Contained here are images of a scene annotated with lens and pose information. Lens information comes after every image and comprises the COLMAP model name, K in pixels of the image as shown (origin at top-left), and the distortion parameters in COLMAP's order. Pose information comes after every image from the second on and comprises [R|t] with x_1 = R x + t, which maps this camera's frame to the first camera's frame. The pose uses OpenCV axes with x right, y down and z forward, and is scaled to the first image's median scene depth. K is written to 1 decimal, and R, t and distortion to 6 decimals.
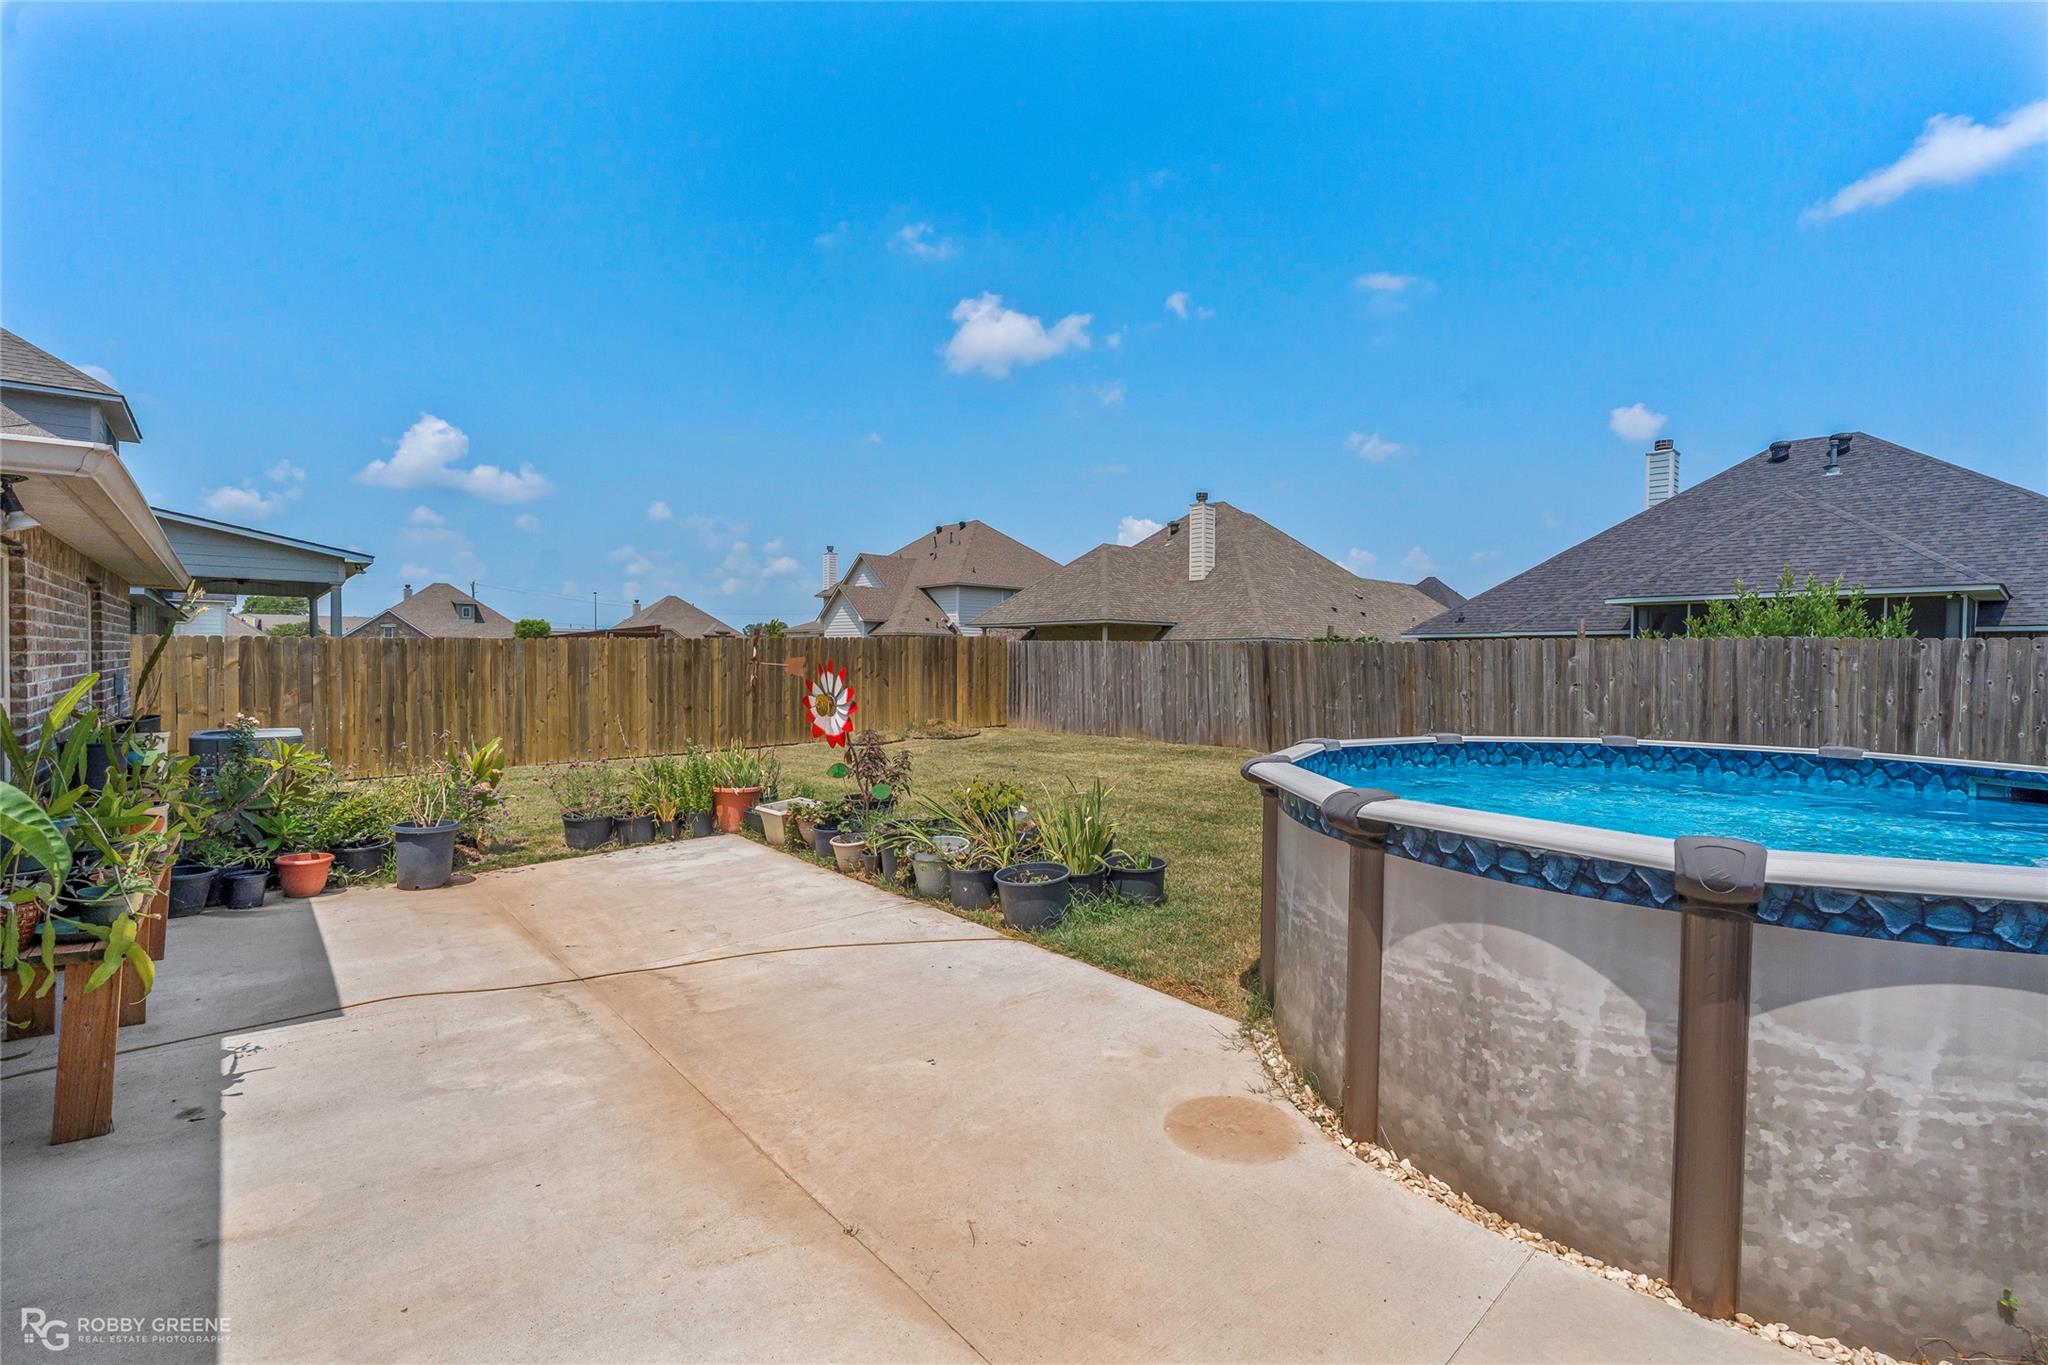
lens RADIAL K [[922.7, 0, 1025.8], [0, 922.7, 678.7], [0, 0, 1]] dist [-0.004460, 0.002009]
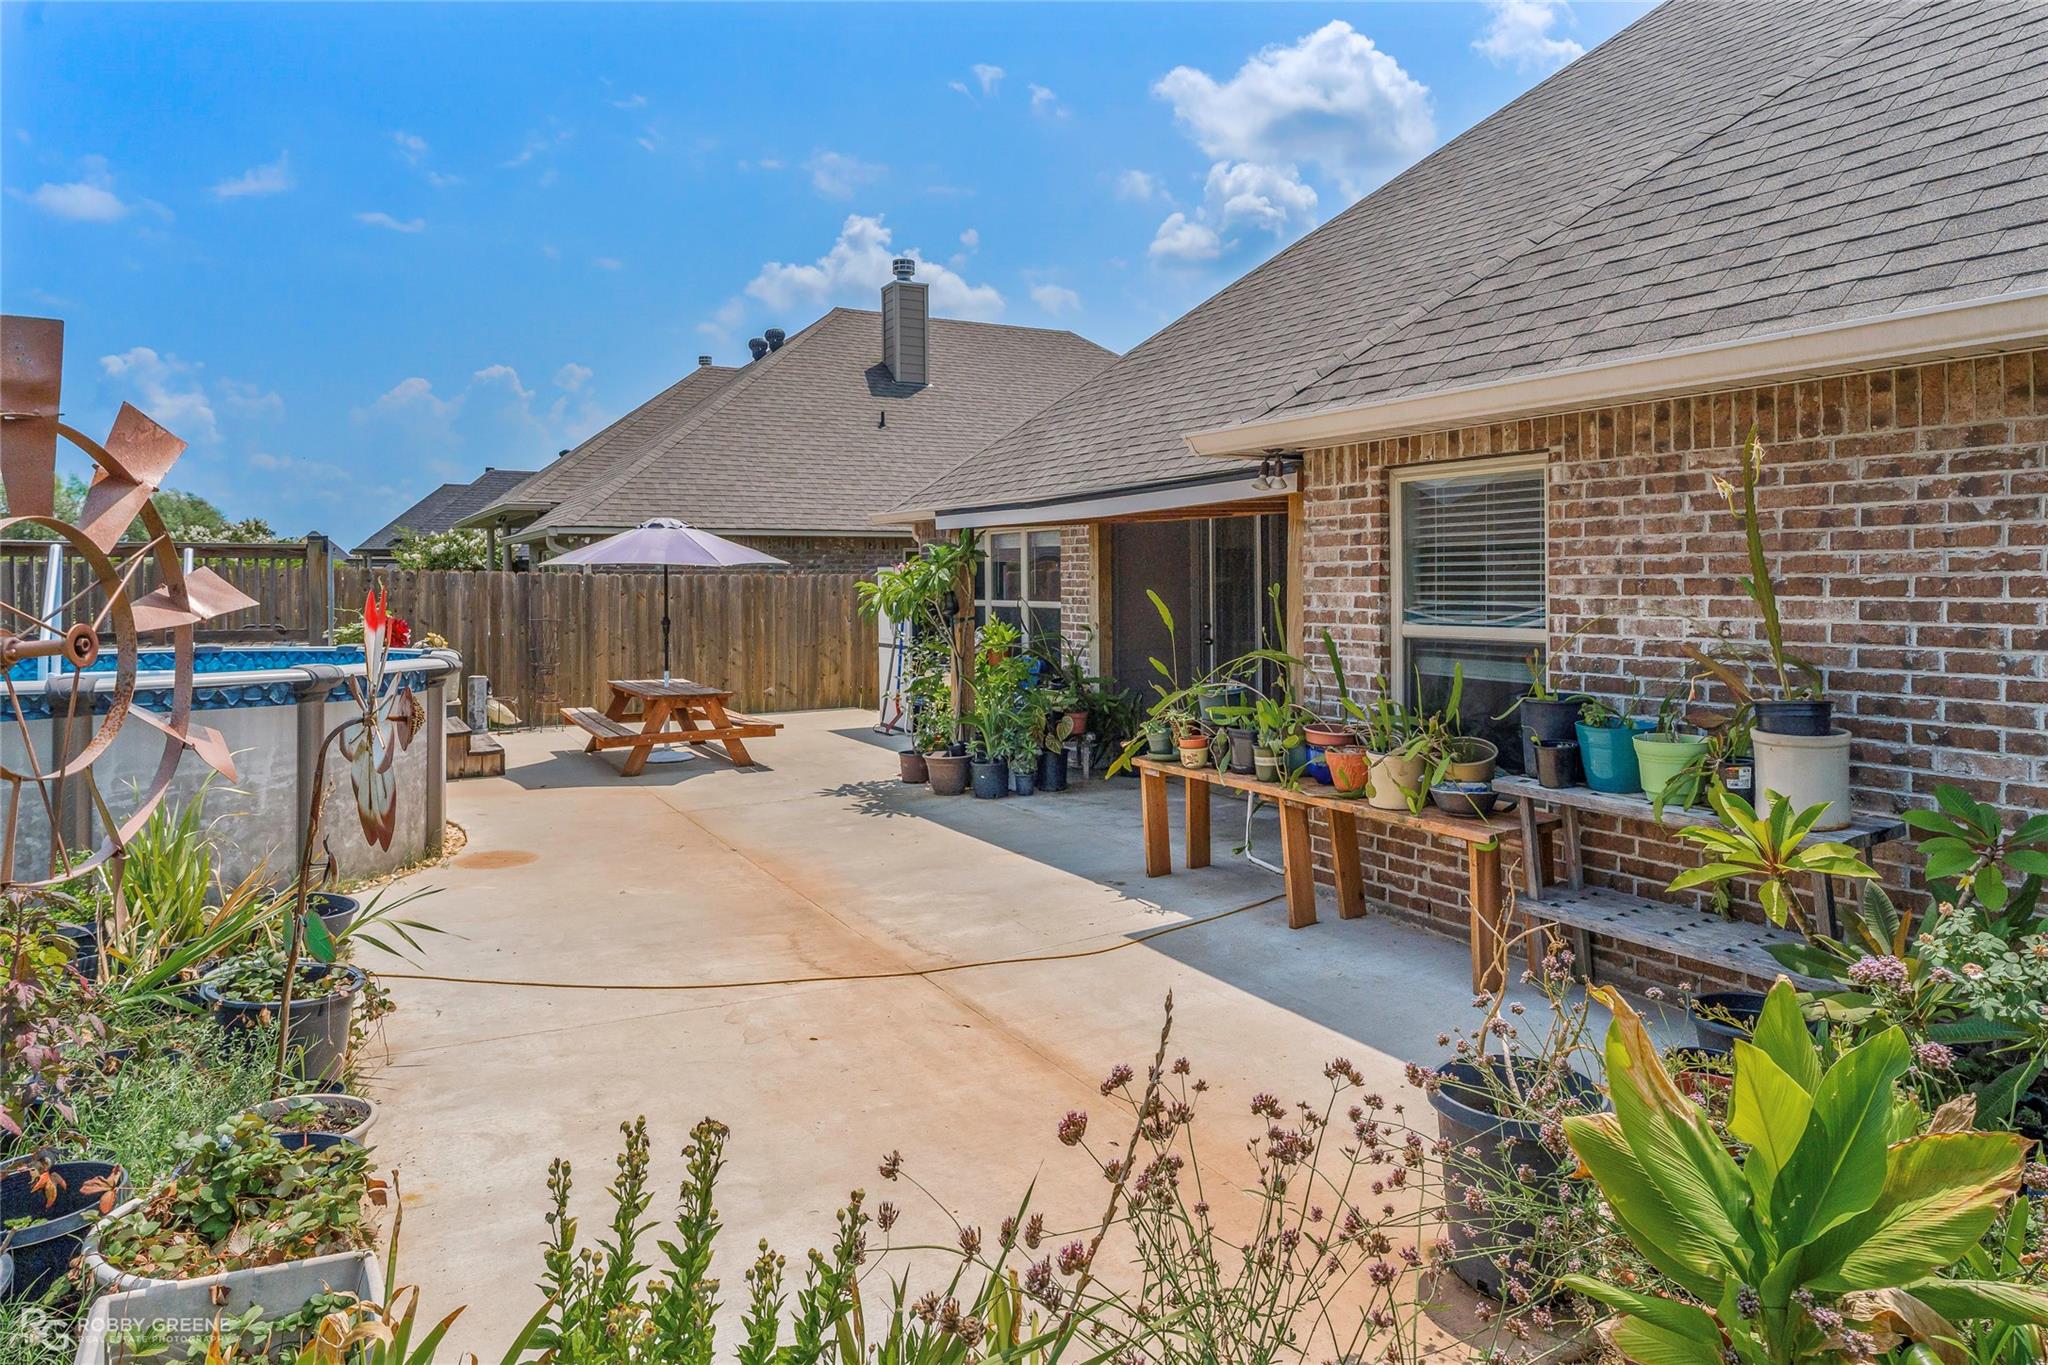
lens RADIAL K [[1244.2, 0, 1030.4], [0, 1244.2, 594.0], [0, 0, 1]] dist [-0.013710, -0.001779]
pose [[-0.981468, -0.004756, 0.191567, -0.441780], [0.001789, 0.999421, 0.033979, -0.027224], [-0.191617, 0.033692, -0.980891, 1.149583]]
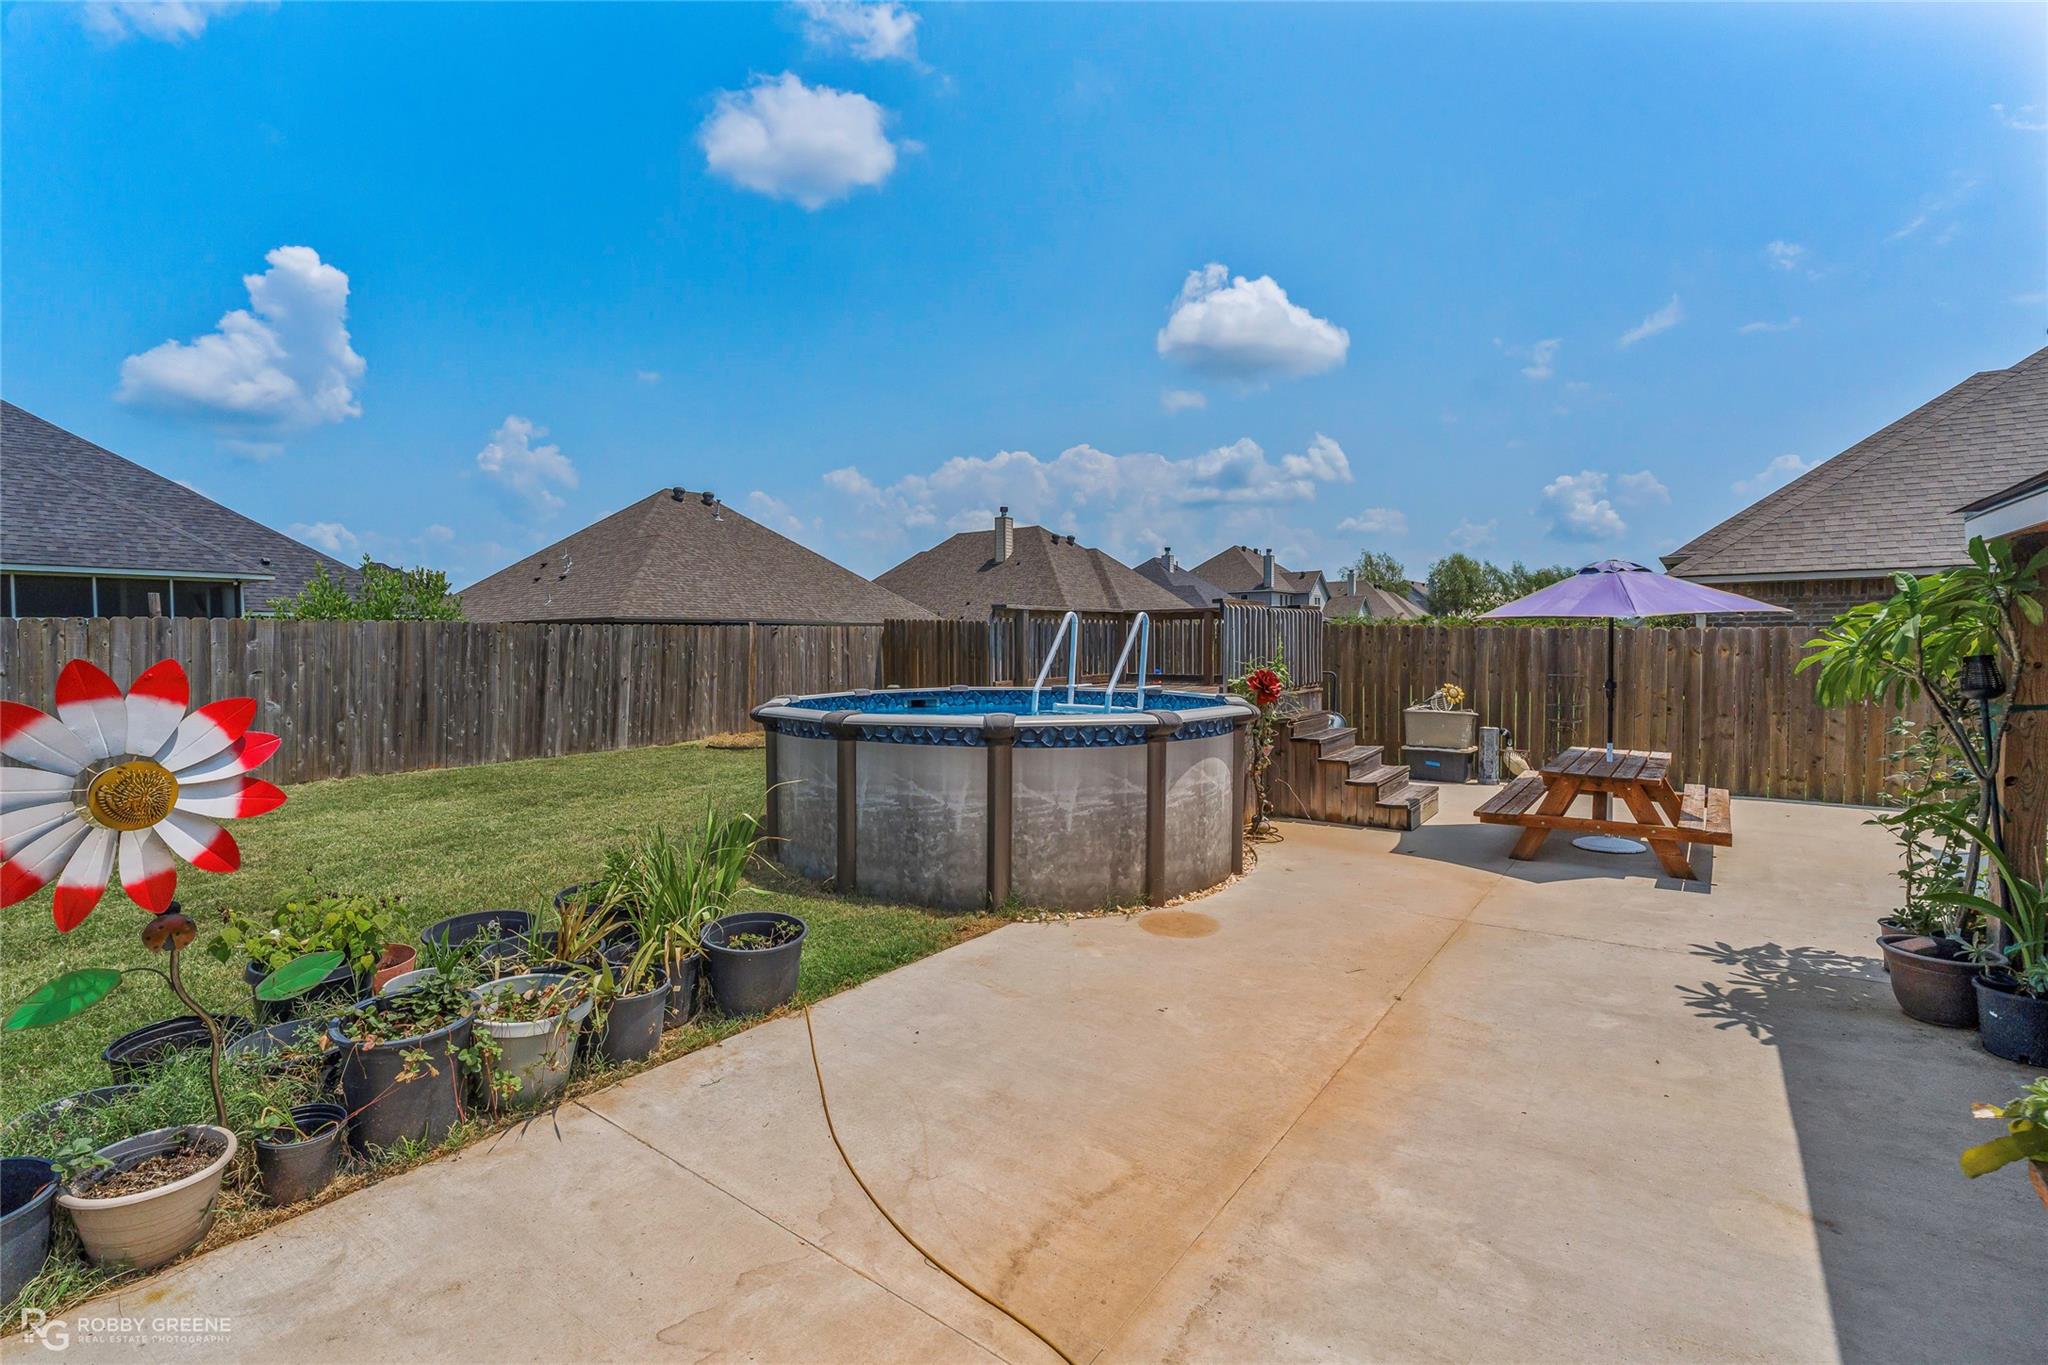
lens RADIAL K [[922.7, 0, 1021.6], [0, 922.7, 646.4], [0, 0, 1]] dist [-0.004460, 0.002009]
pose [[-0.220019, -0.013091, 0.975408, -0.499068], [0.027824, 0.999419, 0.019689, -0.018634], [-0.975099, 0.031471, -0.219527, 0.615622]]
